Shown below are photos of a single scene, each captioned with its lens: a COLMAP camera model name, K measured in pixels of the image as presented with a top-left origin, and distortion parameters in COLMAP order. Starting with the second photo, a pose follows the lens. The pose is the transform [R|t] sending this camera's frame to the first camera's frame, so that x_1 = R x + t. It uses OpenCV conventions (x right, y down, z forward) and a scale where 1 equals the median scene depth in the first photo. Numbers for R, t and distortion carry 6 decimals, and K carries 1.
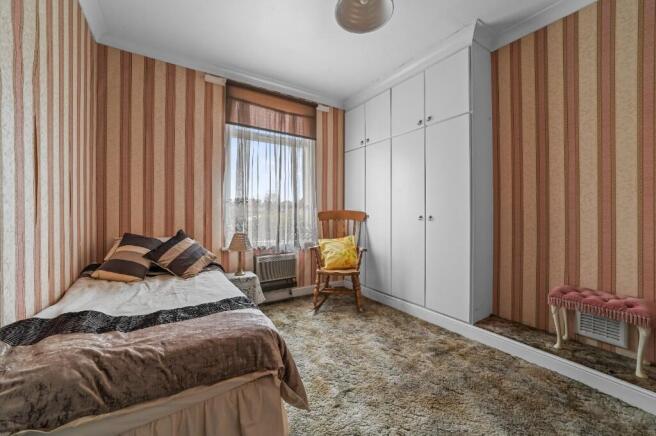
lens RADIAL K [[255.6, 0, 325.3], [0, 255.6, 213.3], [0, 0, 1]] dist [-0.000665, 0.000119]
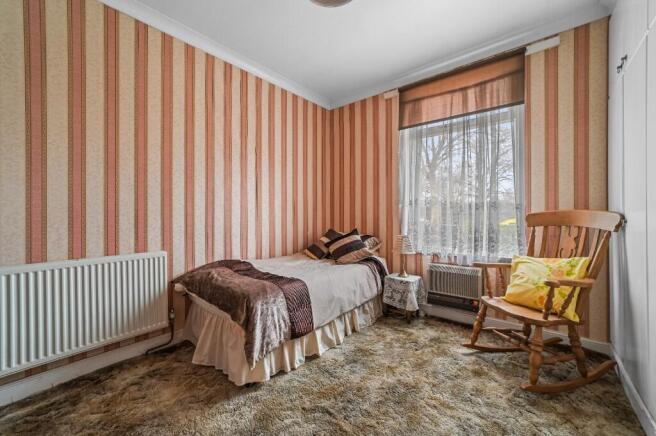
lens RADIAL K [[255.6, 0, 325.3], [0, 255.6, 213.3], [0, 0, 1]] dist [-0.000665, 0.000119]
pose [[0.317674, -0.011791, -0.948127, 0.491604], [0.005516, 0.999929, -0.010587, -0.000228], [0.948184, -0.001867, 0.317716, 0.364402]]
